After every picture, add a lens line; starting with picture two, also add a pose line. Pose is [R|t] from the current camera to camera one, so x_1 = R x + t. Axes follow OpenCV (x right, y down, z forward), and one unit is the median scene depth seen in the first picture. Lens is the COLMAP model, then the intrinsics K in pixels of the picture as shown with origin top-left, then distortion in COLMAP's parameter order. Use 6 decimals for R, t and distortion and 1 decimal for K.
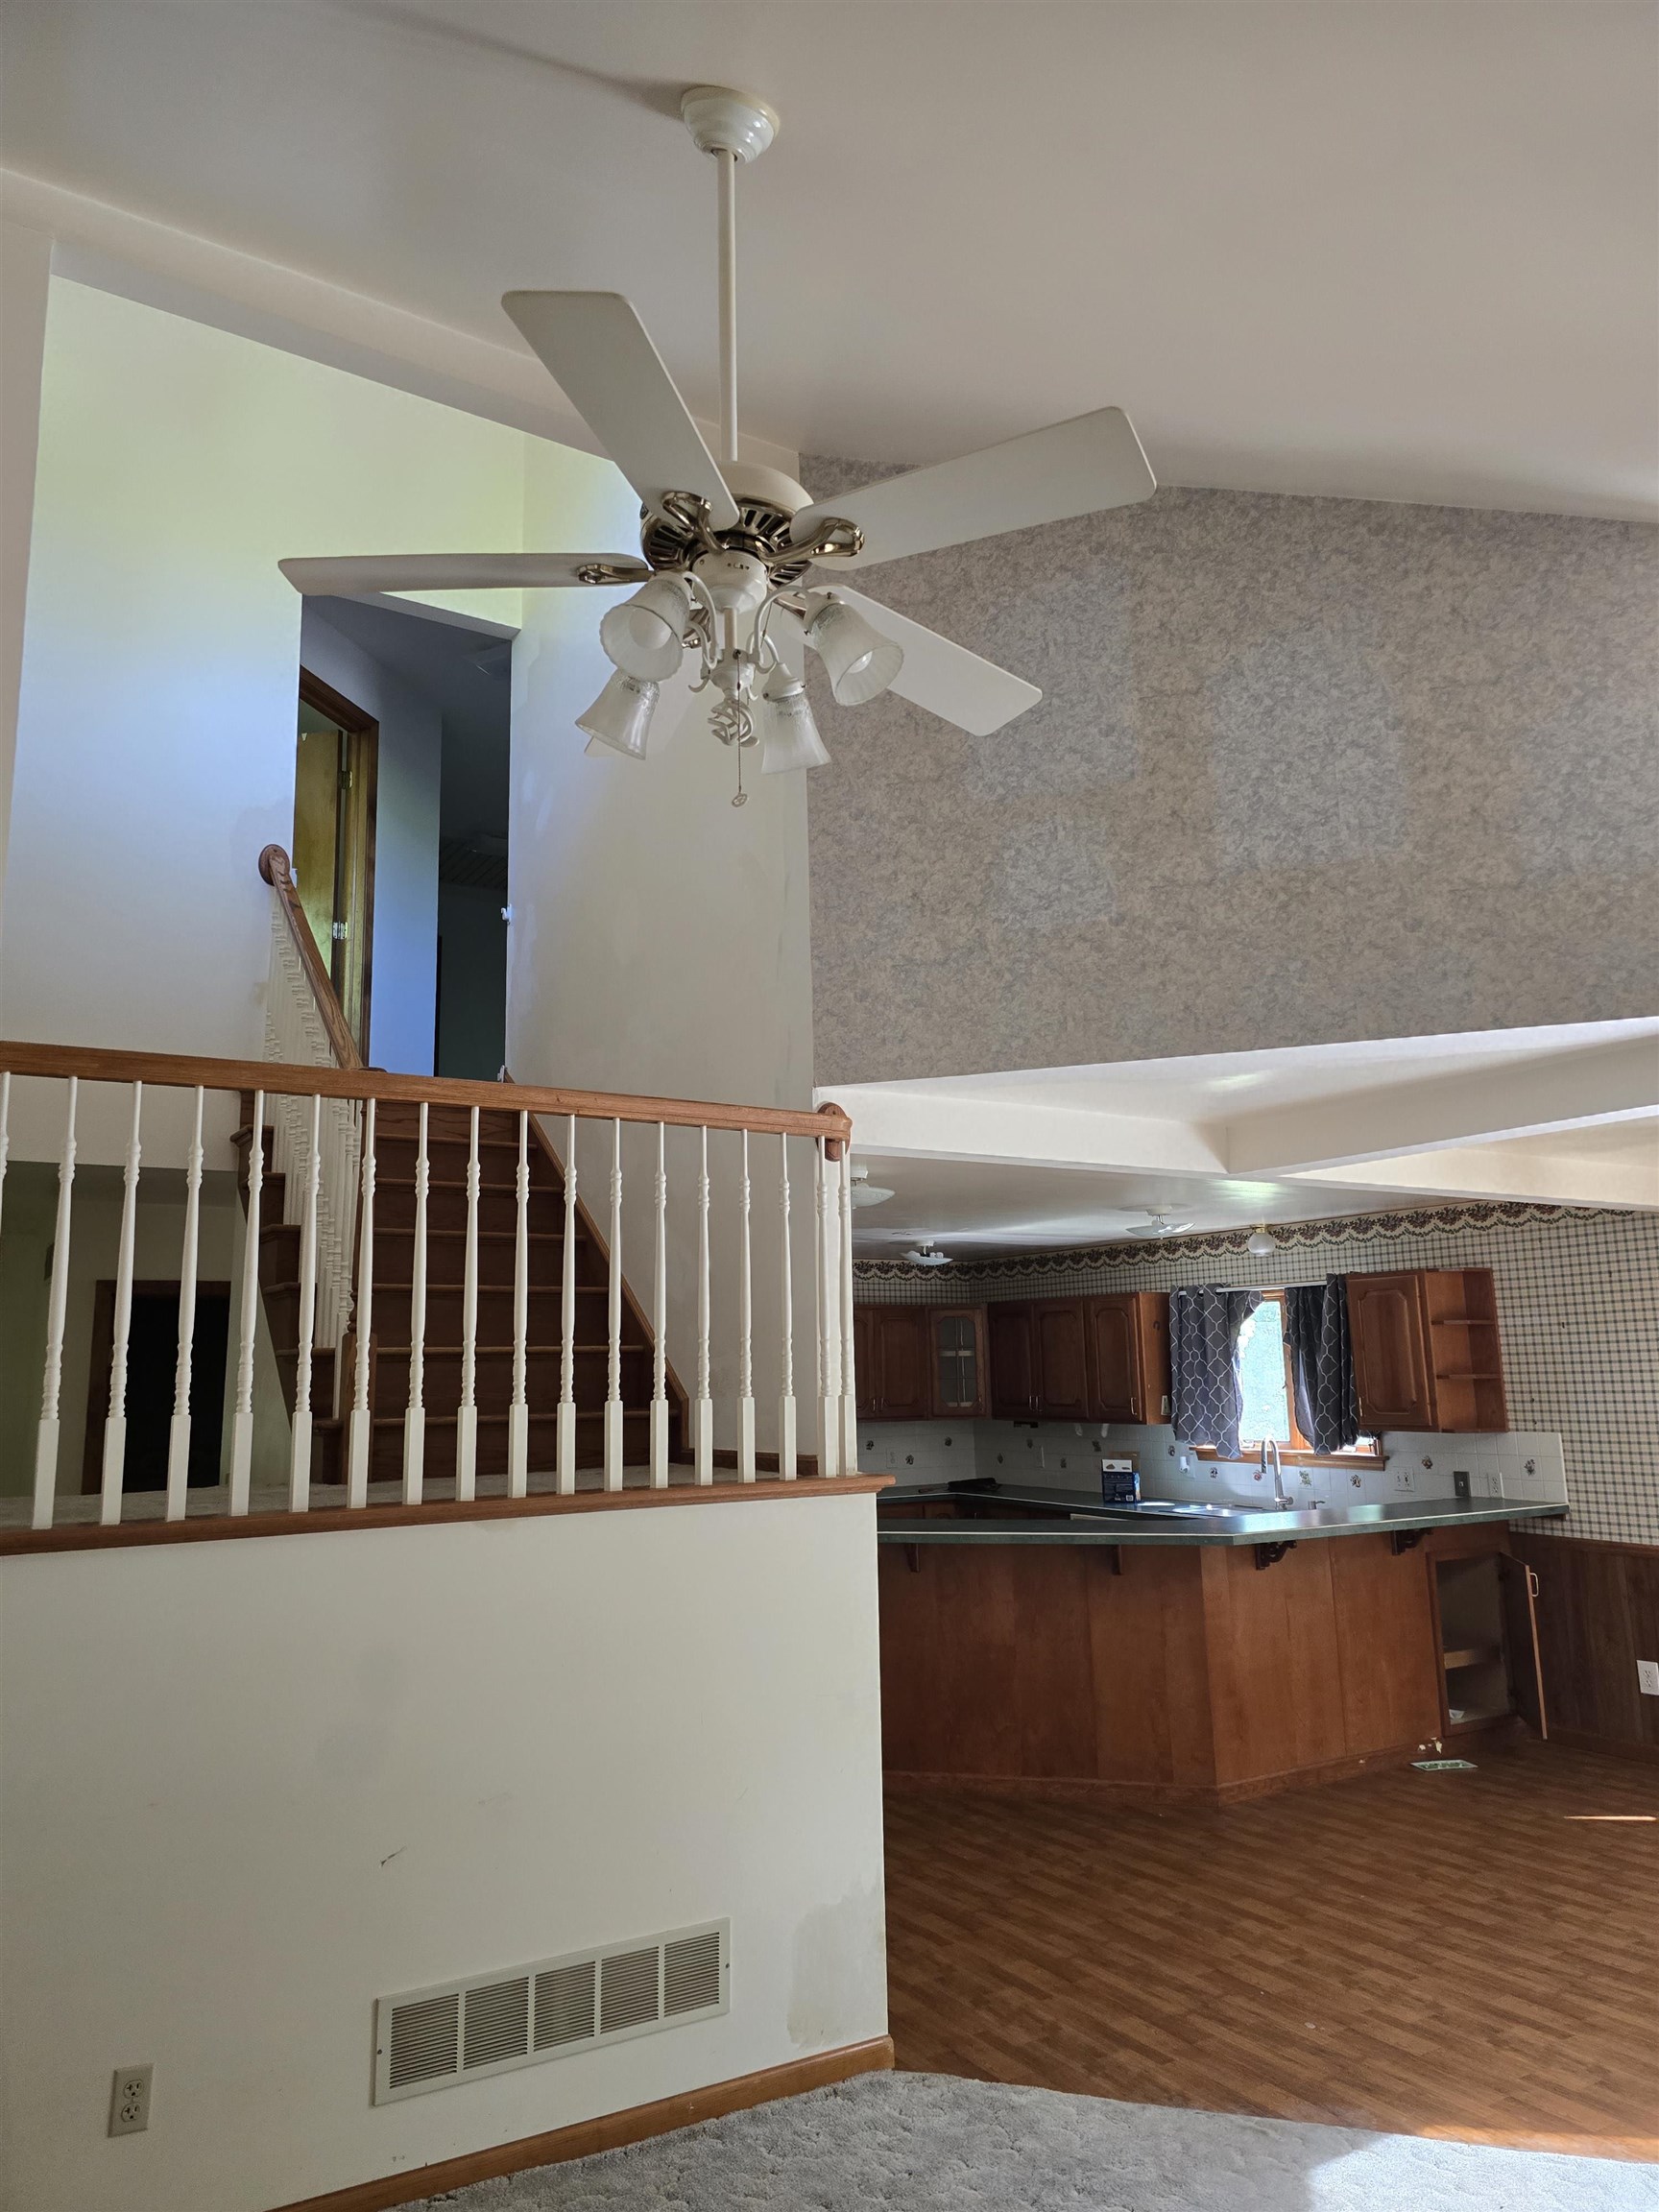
lens RADIAL K [[1505.1, 0, 828.0], [0, 1505.1, 1109.3], [0, 0, 1]] dist [0.034657, -0.000499]
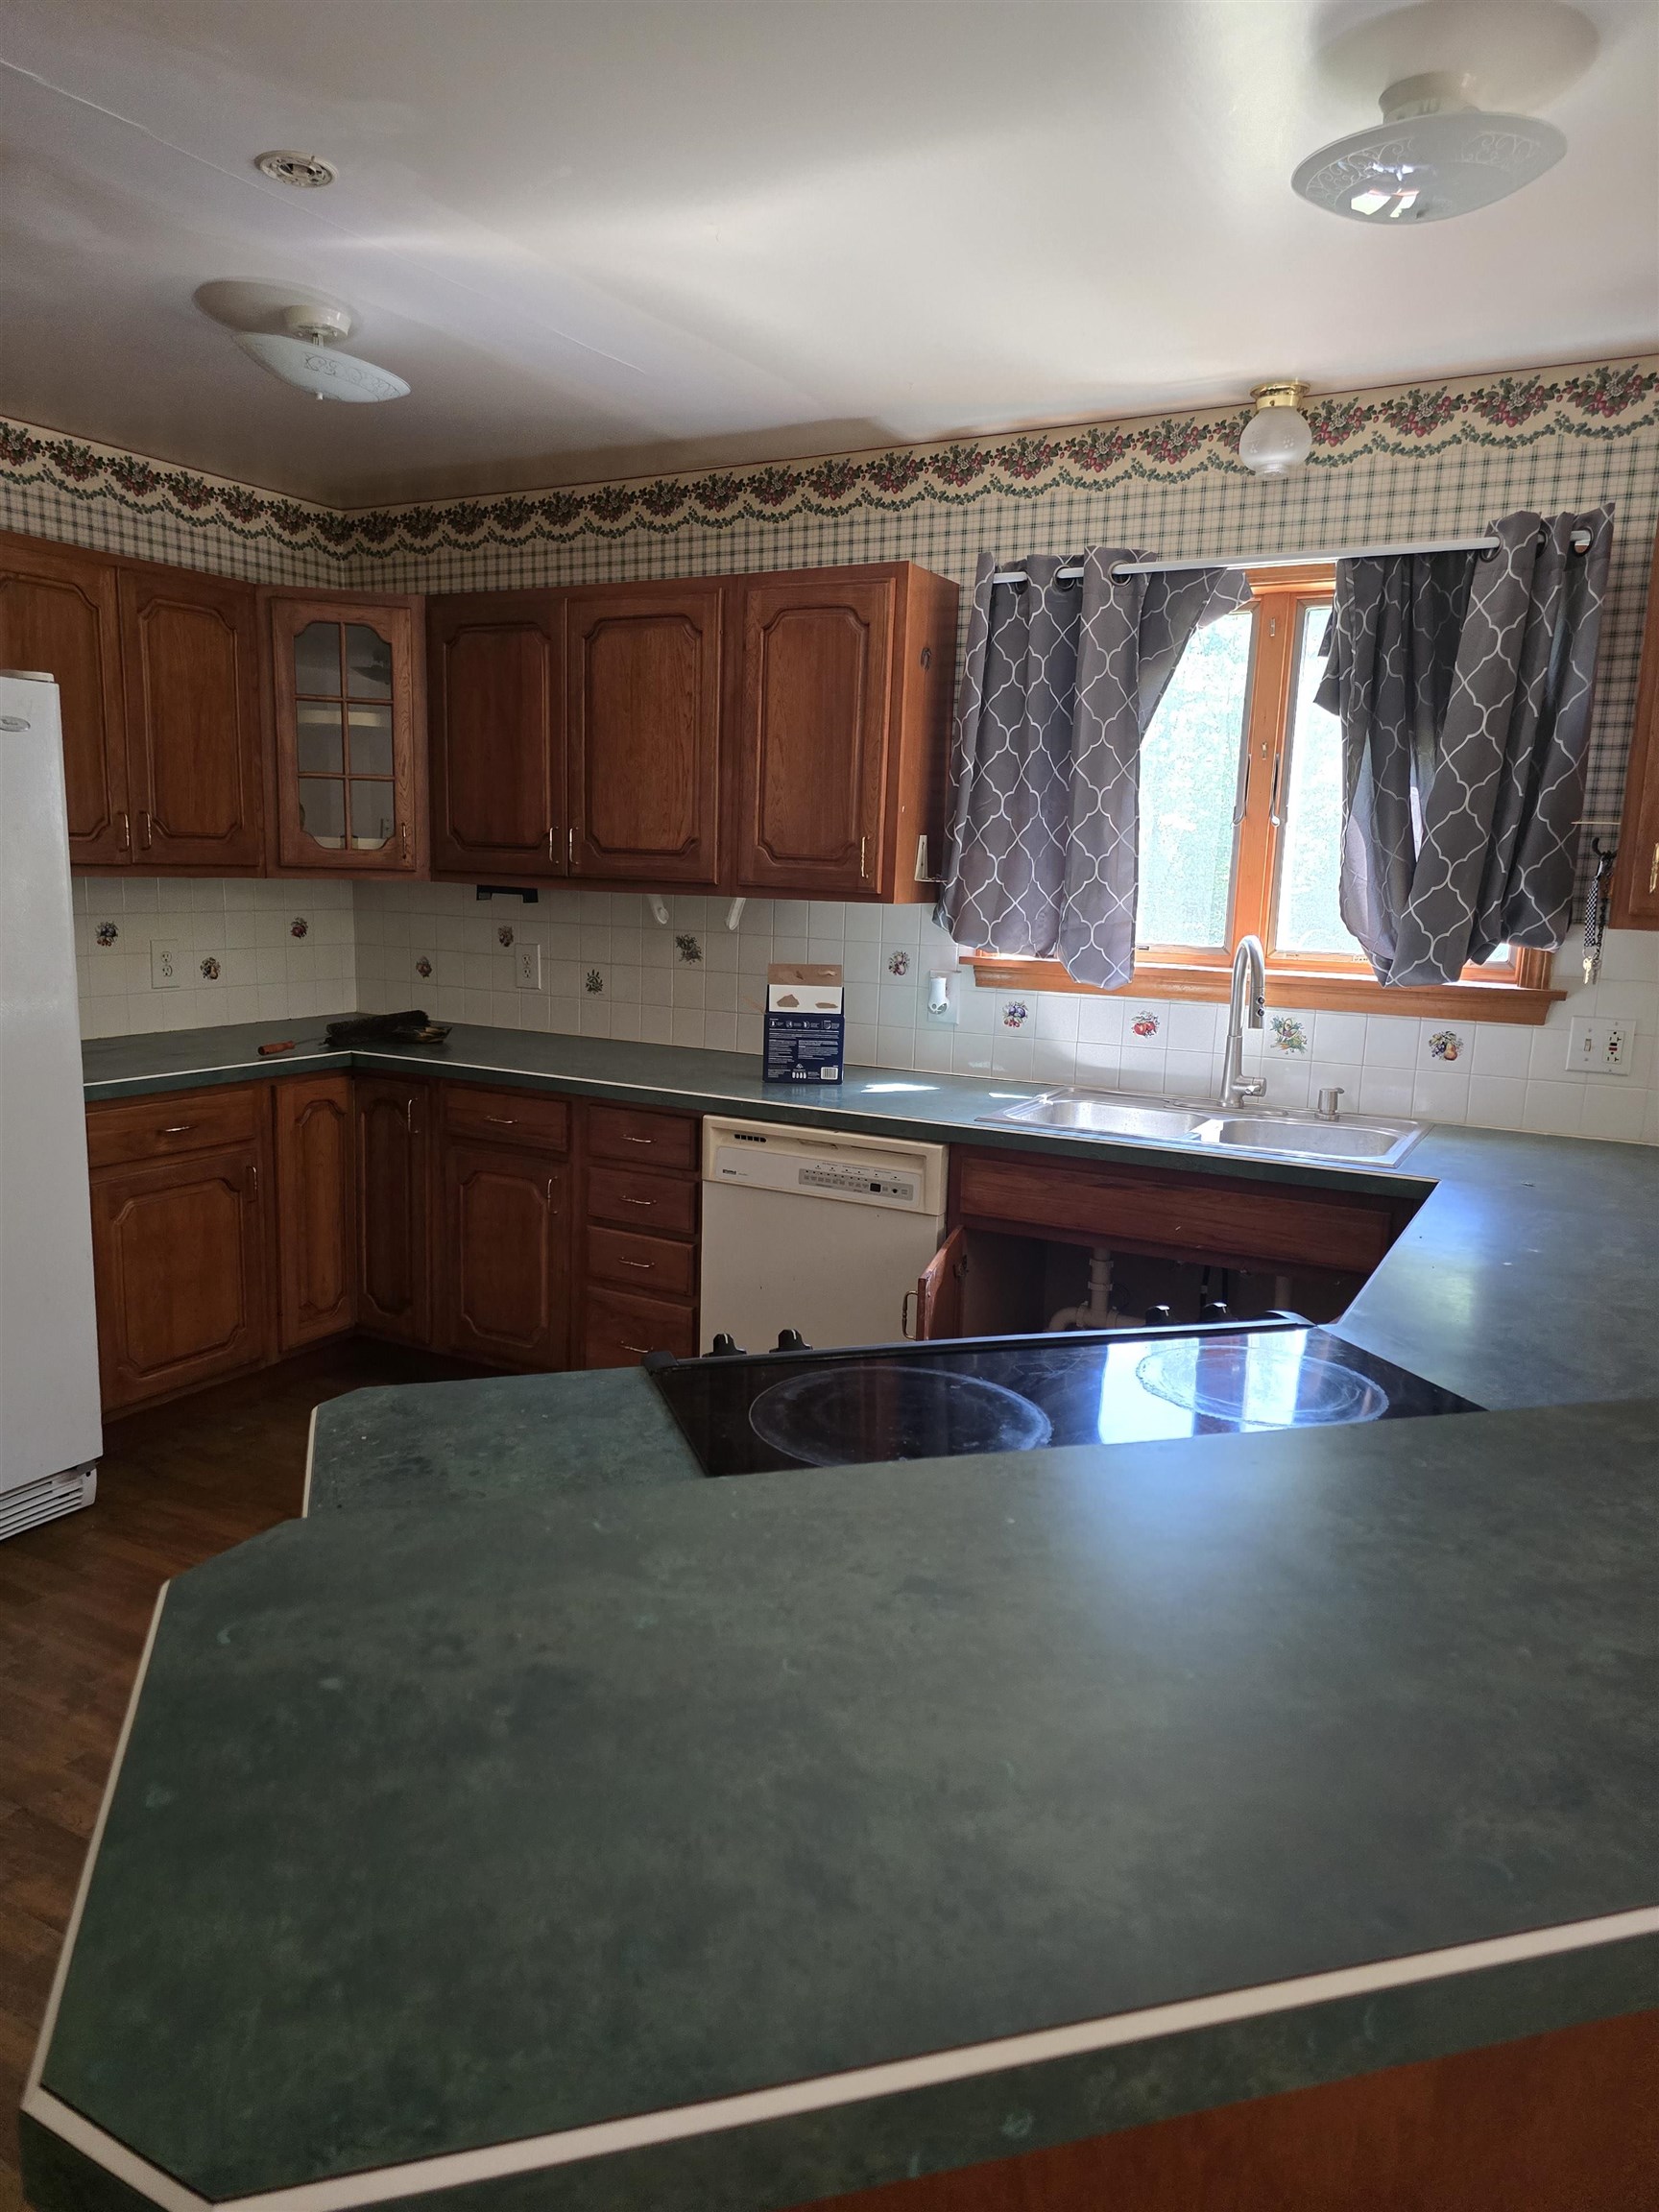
lens RADIAL K [[1505.1, 0, 816.1], [0, 1505.1, 1111.3], [0, 0, 1]] dist [0.034657, -0.000499]
pose [[0.871166, -0.041500, 0.489231, -0.008741], [-0.126051, 0.944121, 0.304543, 0.139420], [-0.474532, -0.326976, 0.817256, 0.652587]]
